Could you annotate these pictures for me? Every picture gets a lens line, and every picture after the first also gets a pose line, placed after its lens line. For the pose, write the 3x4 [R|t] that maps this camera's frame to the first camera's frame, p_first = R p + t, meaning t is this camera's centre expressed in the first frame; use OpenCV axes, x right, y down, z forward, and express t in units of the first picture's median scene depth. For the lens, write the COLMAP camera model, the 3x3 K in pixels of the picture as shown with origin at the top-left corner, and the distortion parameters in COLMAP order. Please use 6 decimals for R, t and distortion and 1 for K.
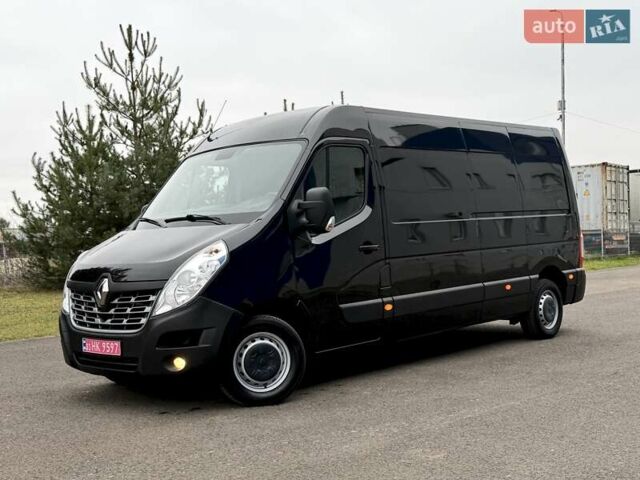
lens RADIAL K [[893.2, 0, 320.0], [0, 893.2, 240.0], [0, 0, 1]] dist [0.016929, -0.015287]
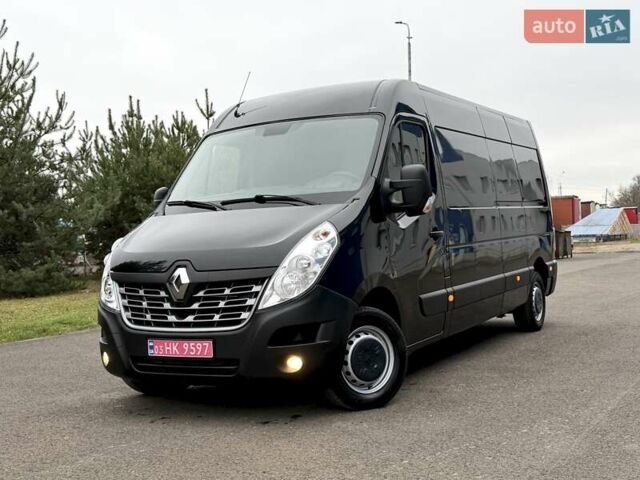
lens RADIAL K [[893.2, 0, 320.0], [0, 893.2, 240.0], [0, 0, 1]] dist [0.016929, -0.015287]
pose [[0.969928, -0.005173, 0.243335, -0.317501], [0.007819, 0.999920, -0.009911, 0.026059], [-0.243265, 0.011515, 0.969892, 0.147980]]
